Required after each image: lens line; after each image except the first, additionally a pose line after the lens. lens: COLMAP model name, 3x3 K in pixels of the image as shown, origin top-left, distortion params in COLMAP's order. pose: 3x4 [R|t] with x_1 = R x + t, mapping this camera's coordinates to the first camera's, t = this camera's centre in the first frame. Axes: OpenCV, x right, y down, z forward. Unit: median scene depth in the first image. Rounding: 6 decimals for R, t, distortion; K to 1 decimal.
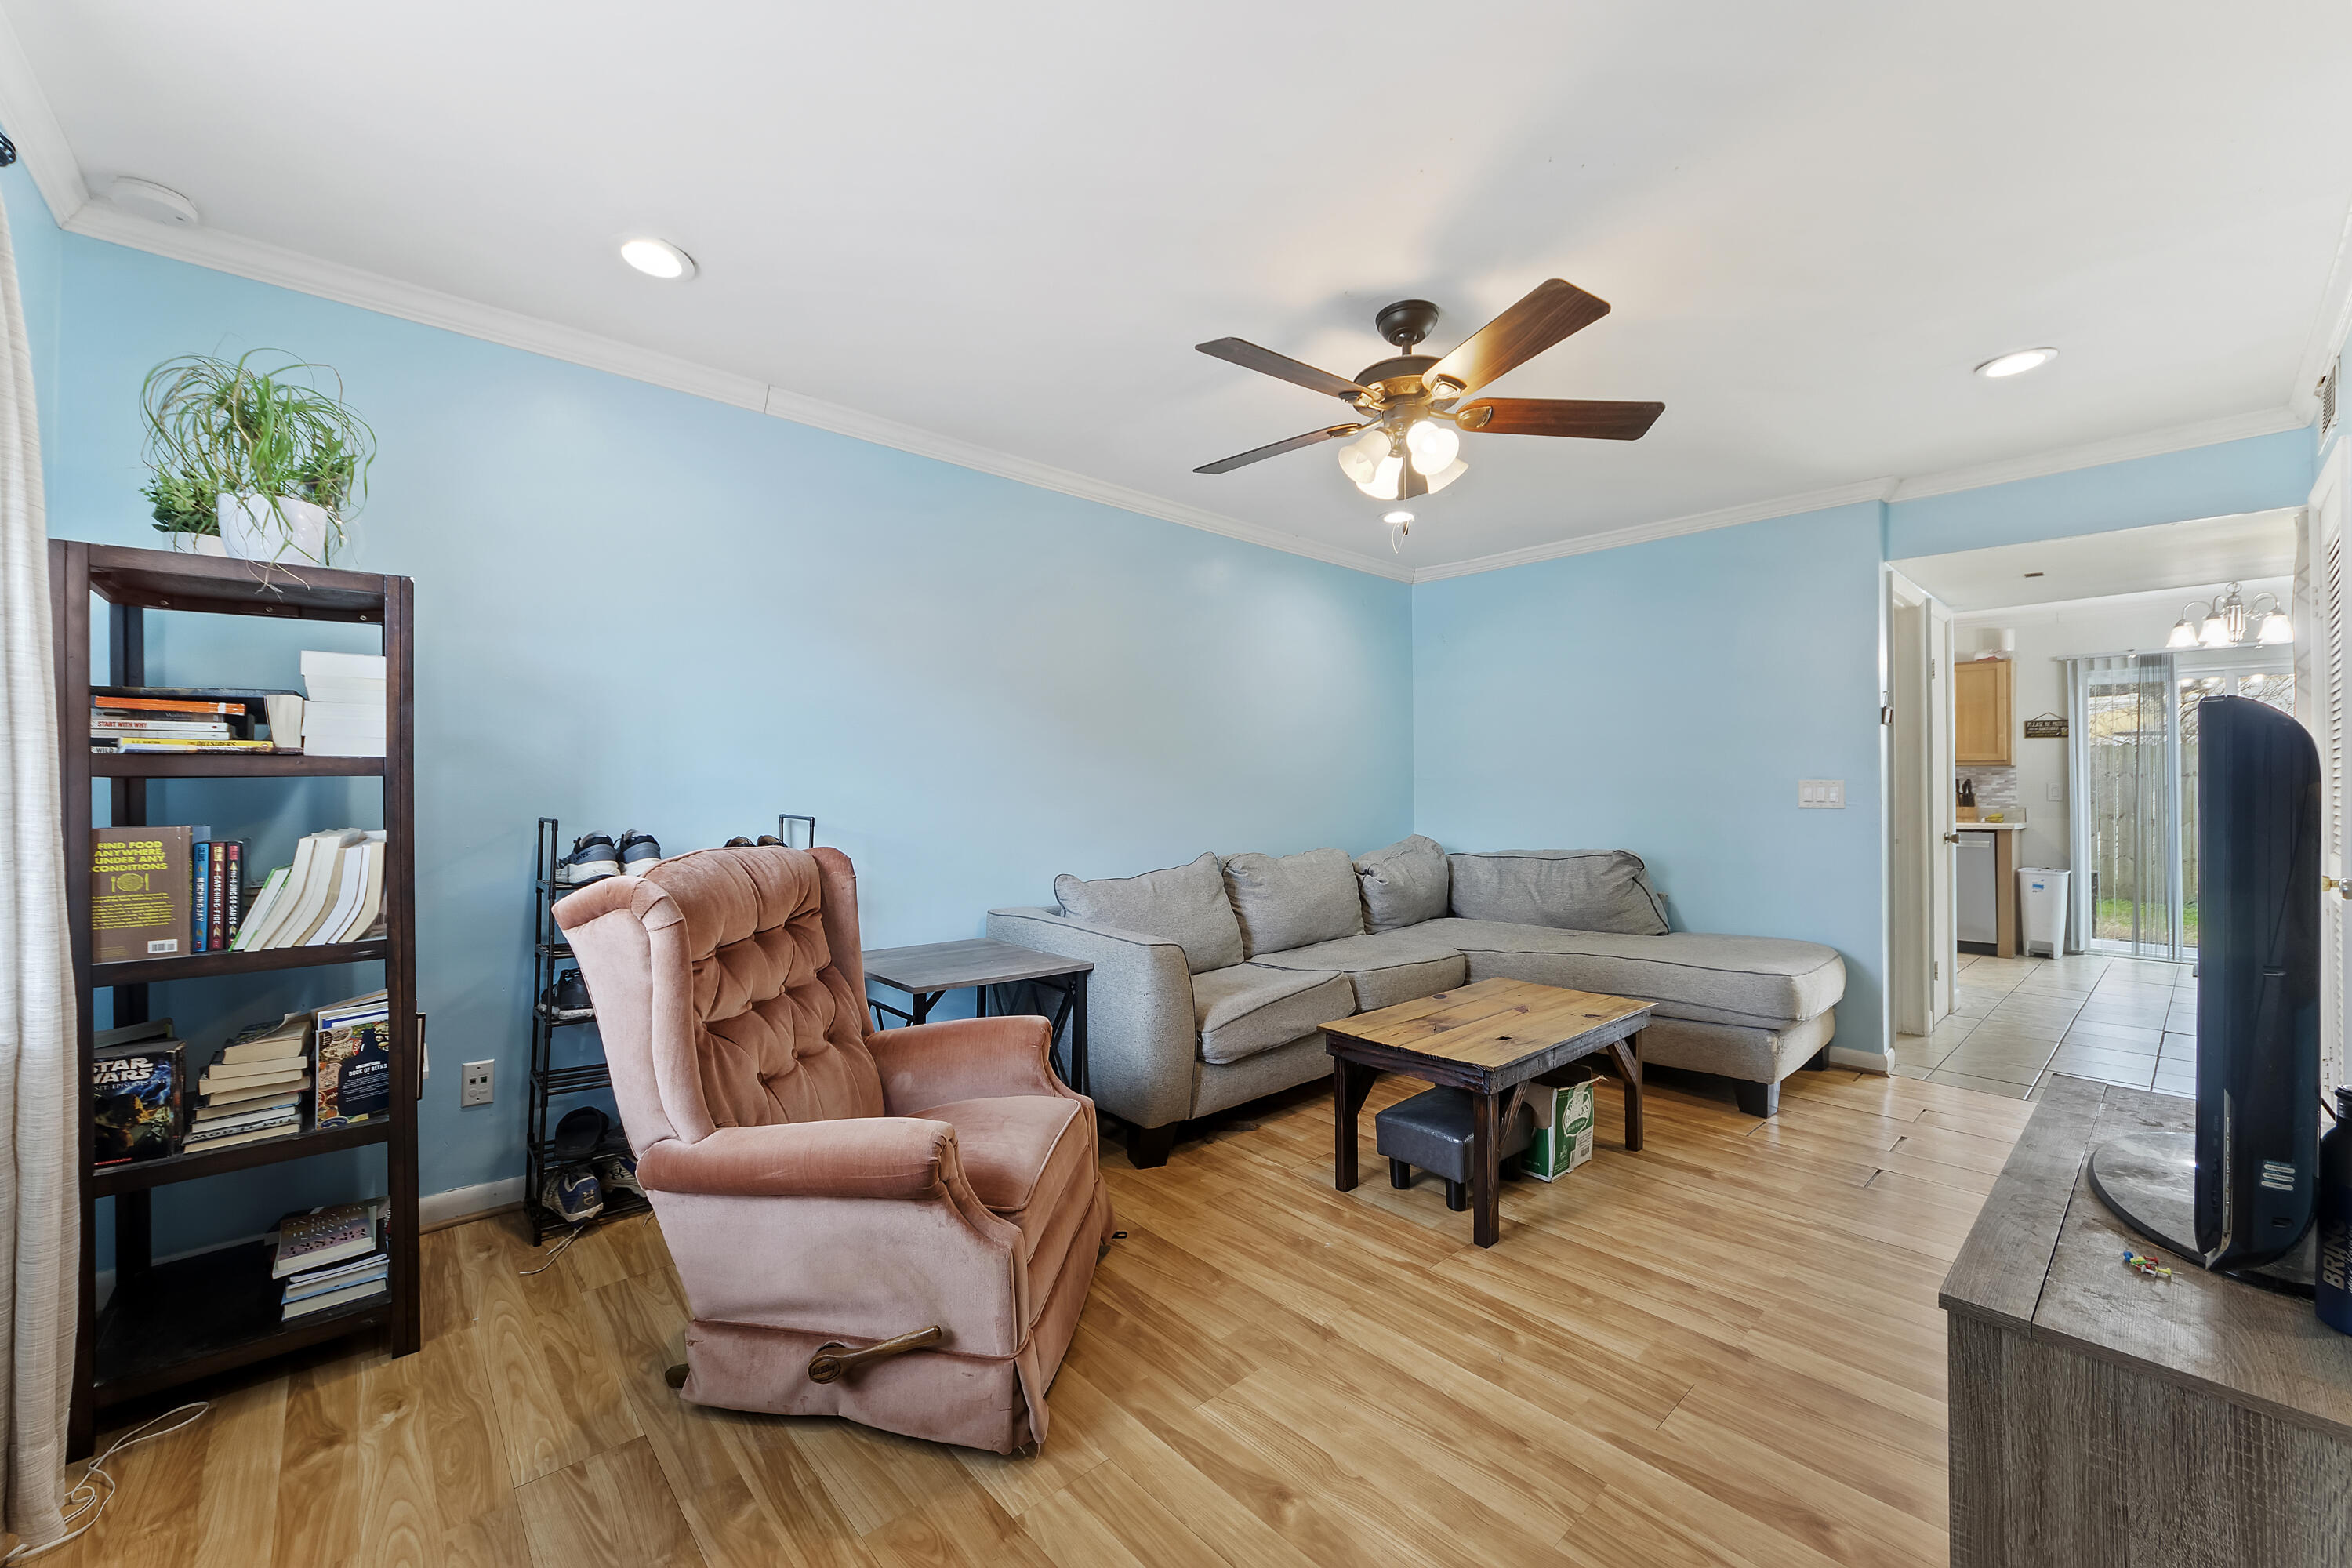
lens RADIAL K [[913.1, 0, 1175.0], [0, 913.1, 783.3], [0, 0, 1]] dist [-0.004104, 0.001543]
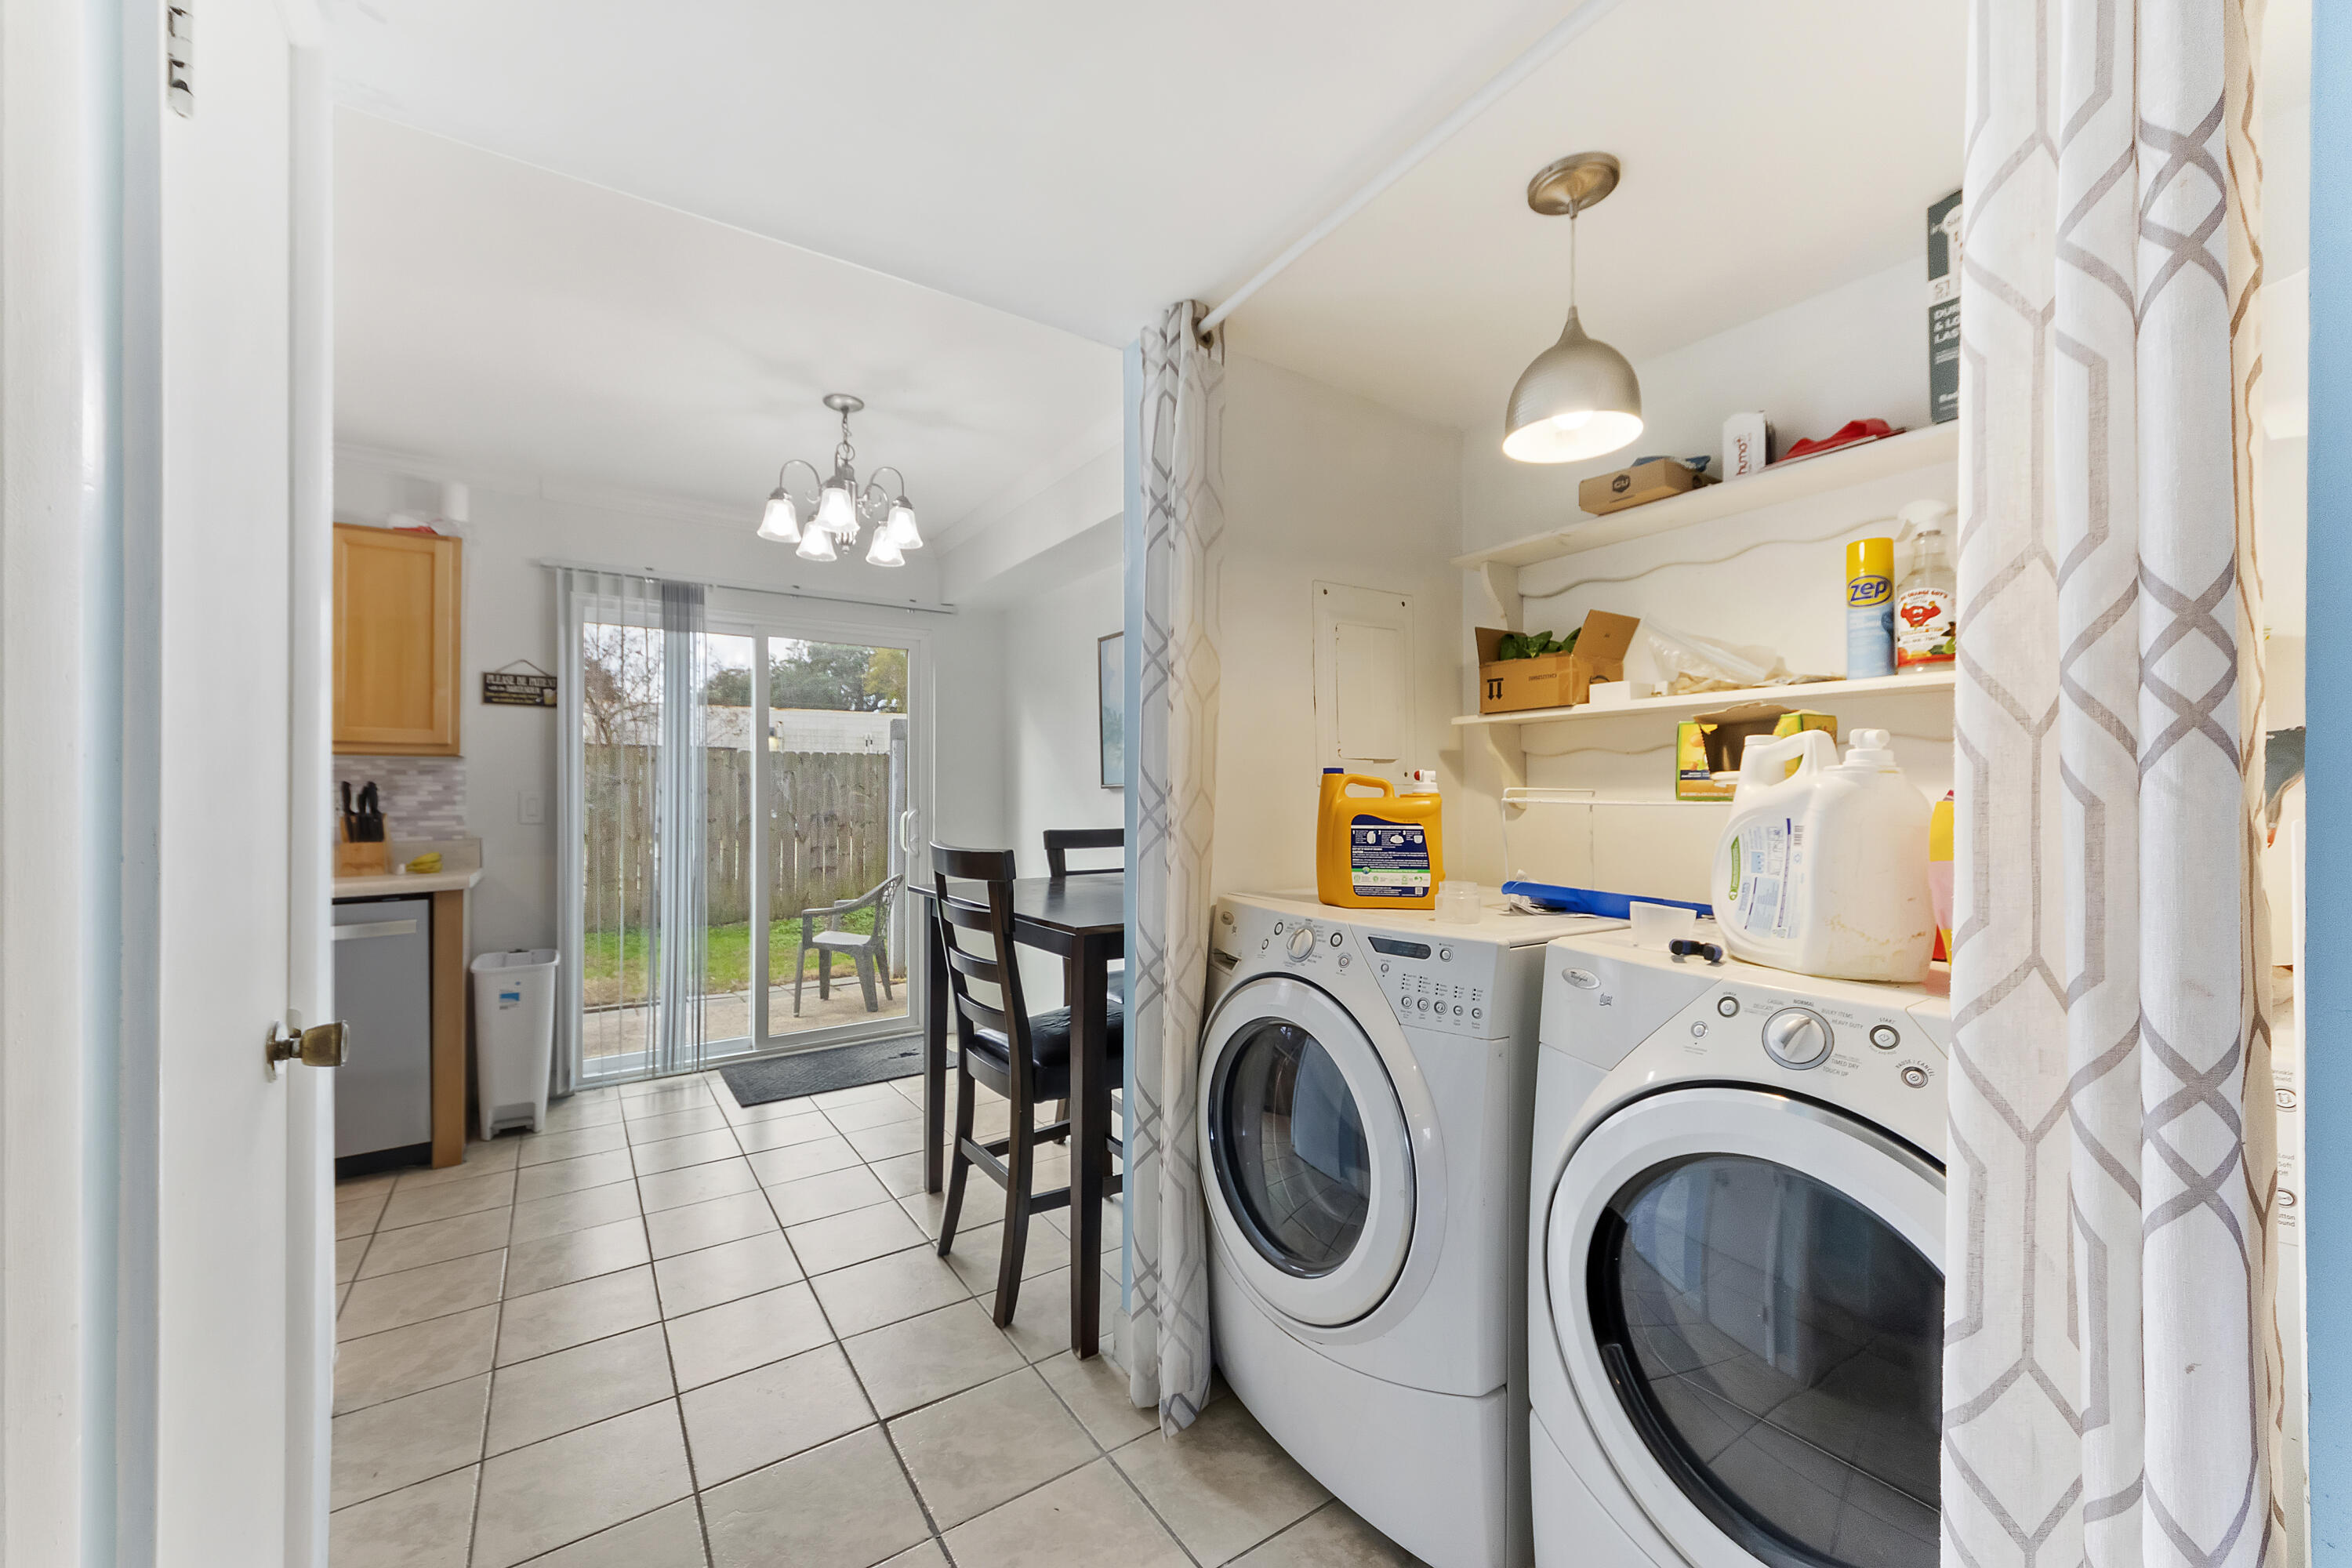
lens RADIAL K [[913.1, 0, 1198.8], [0, 913.1, 776.9], [0, 0, 1]] dist [-0.004104, 0.001543]
pose [[0.111970, 0.015843, 0.993585, 0.489683], [0.000892, 0.999871, -0.016043, 0.000488], [-0.993711, 0.002683, 0.111942, 0.566564]]
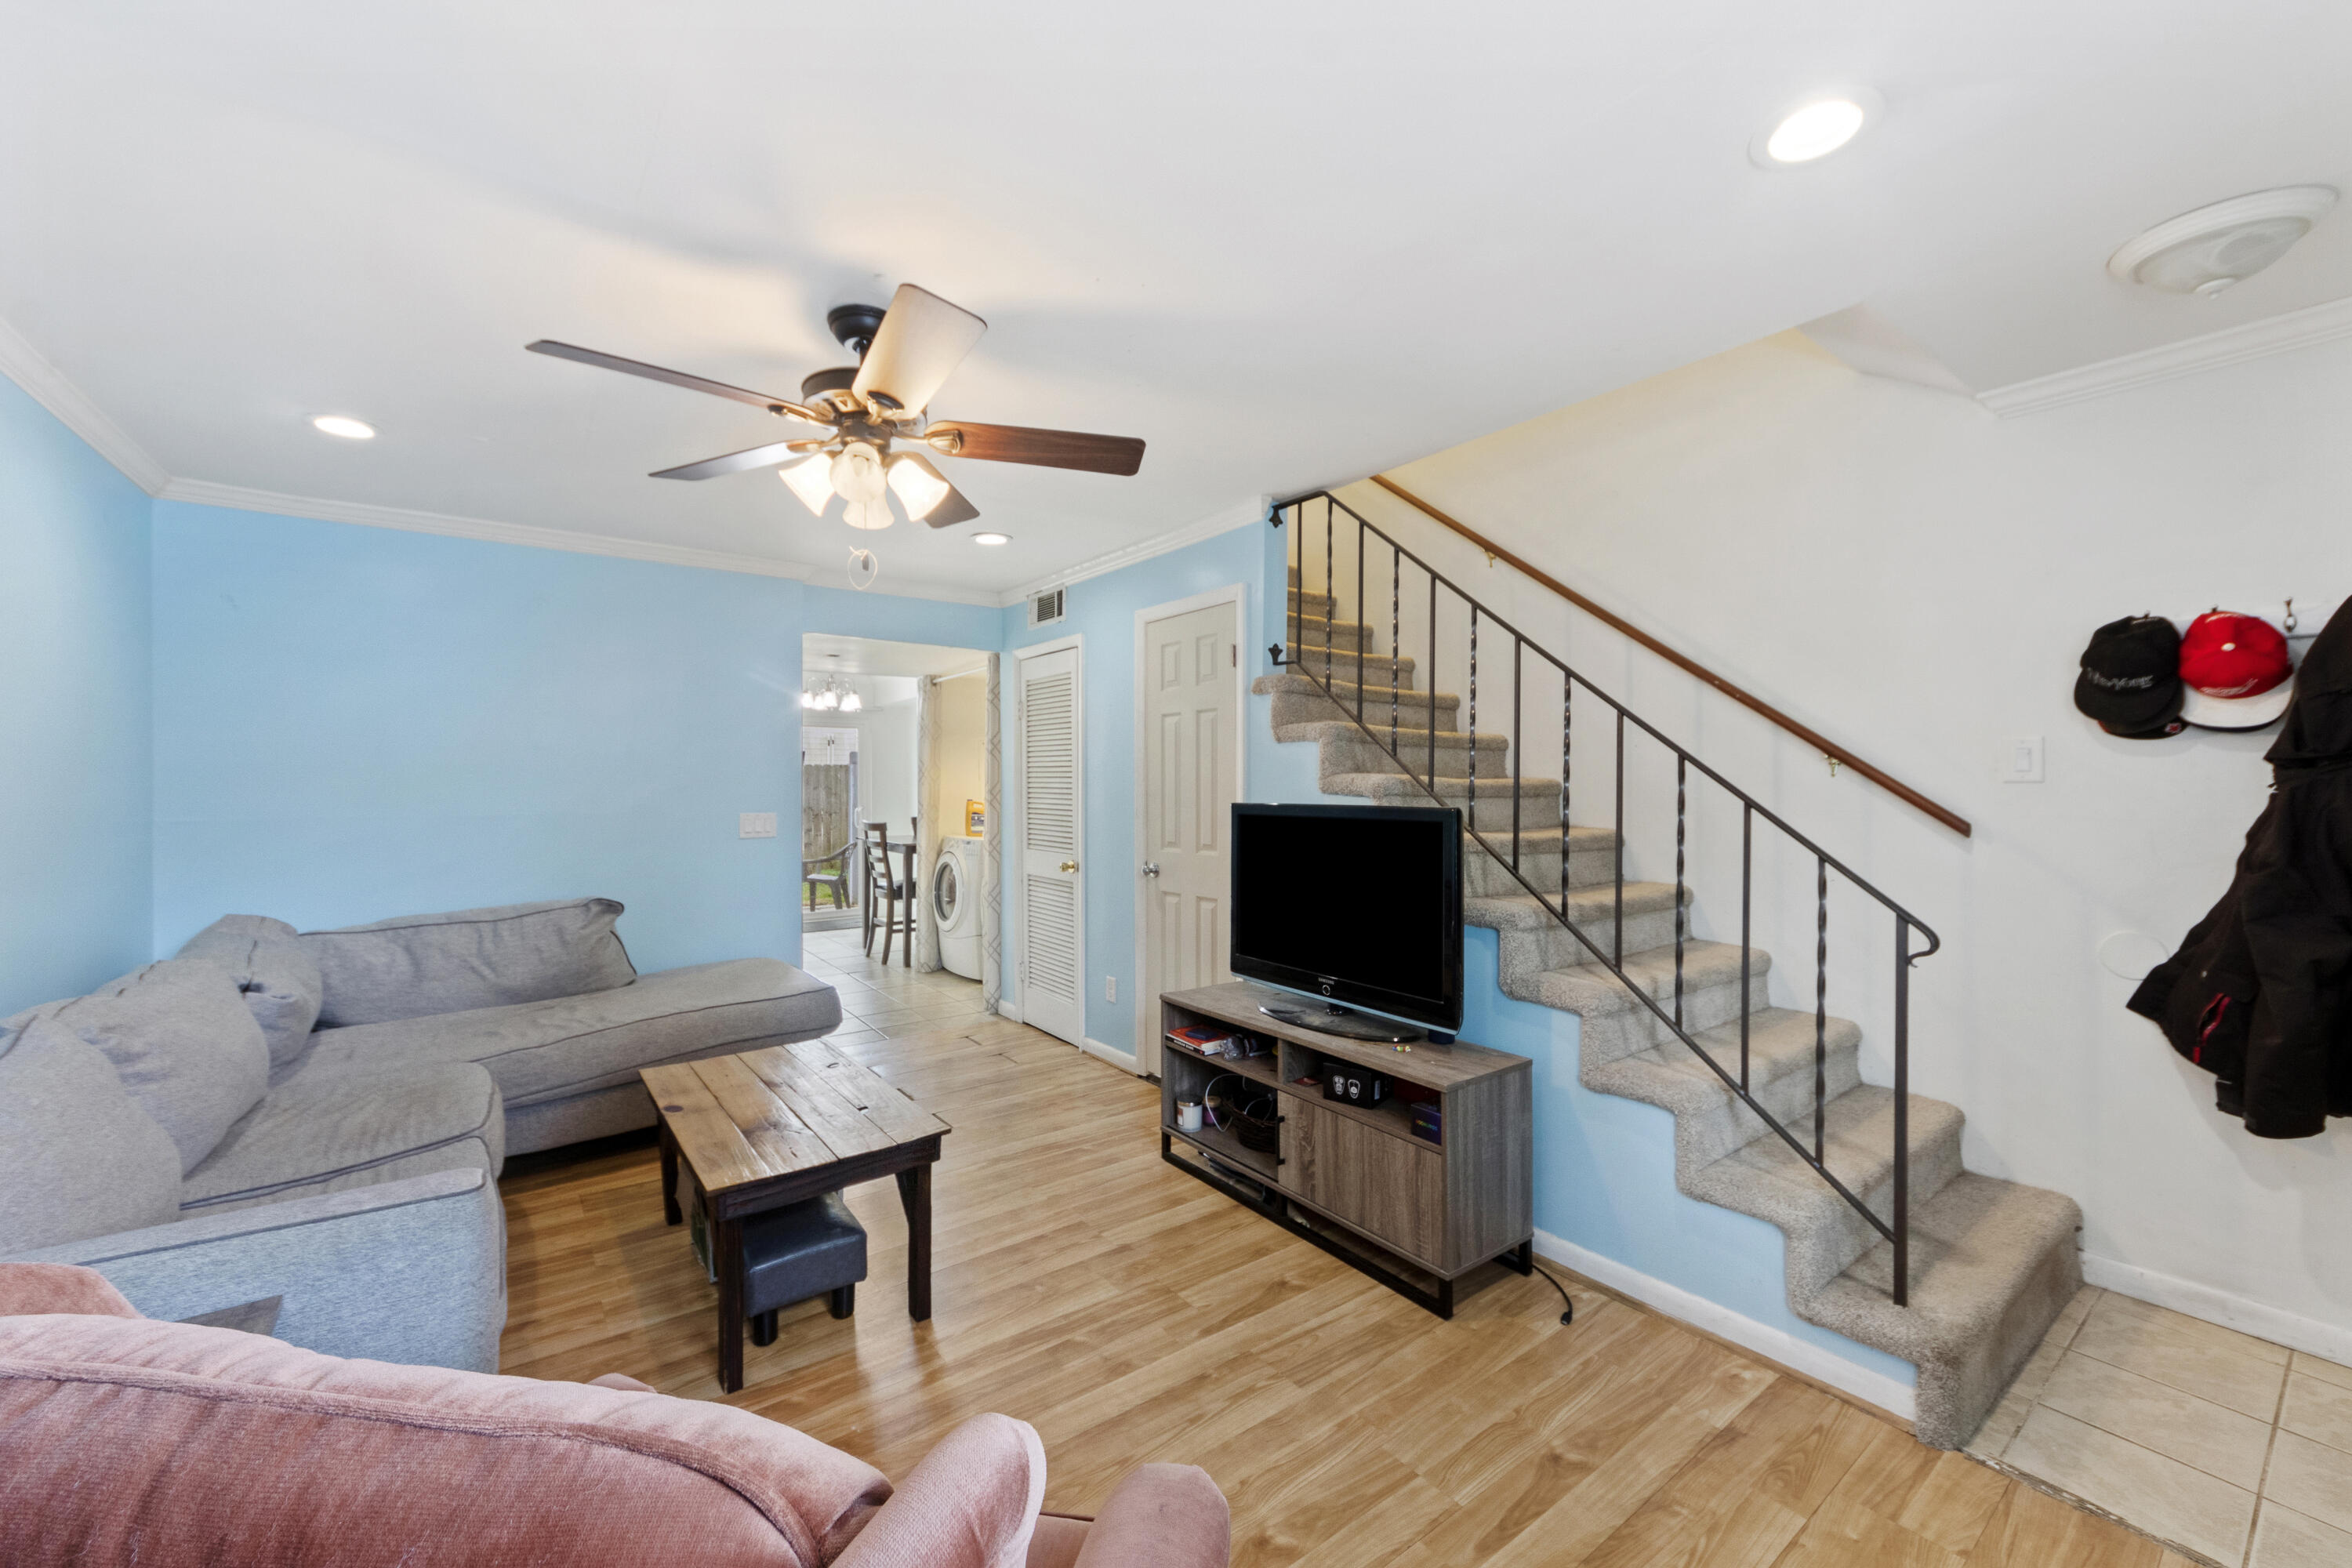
lens RADIAL K [[913.1, 0, 1156.9], [0, 913.1, 782.0], [0, 0, 1]] dist [-0.004104, 0.001543]
pose [[0.110551, -0.001540, 0.993869, -0.224373], [0.003286, 0.999994, 0.001184, -0.026496], [-0.993865, 0.003135, 0.110555, 0.234784]]
